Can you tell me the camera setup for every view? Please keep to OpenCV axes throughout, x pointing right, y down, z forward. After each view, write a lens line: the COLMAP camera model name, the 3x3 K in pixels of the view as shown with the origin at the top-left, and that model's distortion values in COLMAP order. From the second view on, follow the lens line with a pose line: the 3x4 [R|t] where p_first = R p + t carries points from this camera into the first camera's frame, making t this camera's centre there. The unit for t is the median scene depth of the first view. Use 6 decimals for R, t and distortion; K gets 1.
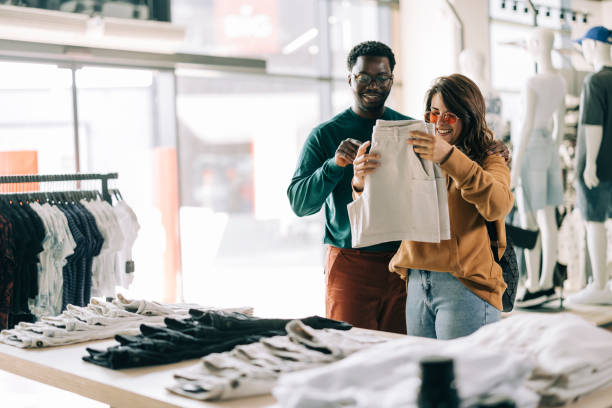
lens RADIAL K [[883.6, 0, 306.0], [0, 883.6, 204.0], [0, 0, 1]] dist [-0.012587, -0.026919]
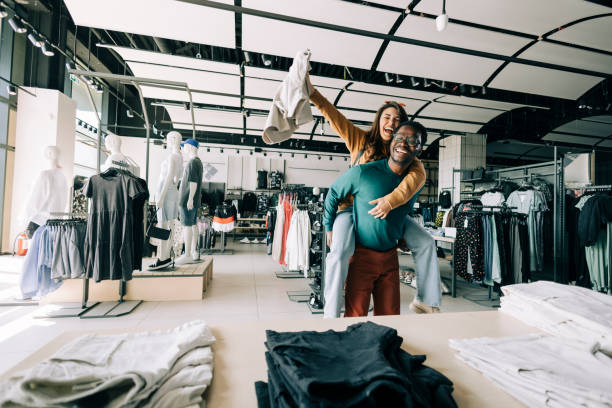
lens RADIAL K [[276.6, 0, 306.0], [0, 276.6, 204.0], [0, 0, 1]] dist [0.003014, 0.000089]
pose [[0.506078, 0.070720, 0.859584, -0.186576], [-0.013472, 0.997159, -0.074107, 0.018819], [-0.862383, 0.025924, 0.505593, 0.592484]]
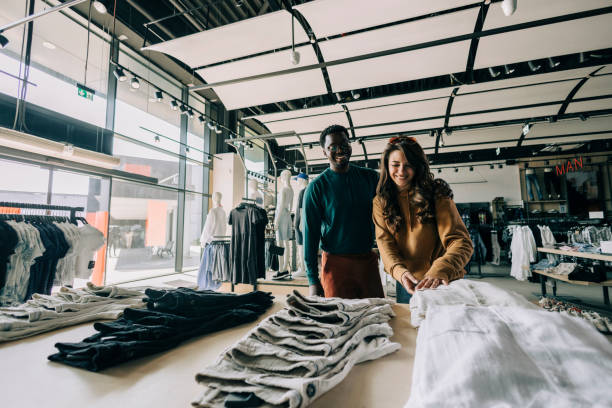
lens RADIAL K [[275.9, 0, 306.0], [0, 275.9, 204.0], [0, 0, 1]] dist [0.000467, -0.005893]
pose [[0.873451, 0.076512, 0.480863, -0.107996], [-0.001023, 0.987863, -0.155324, 0.041205], [-0.486911, 0.135176, 0.862928, 0.387378]]
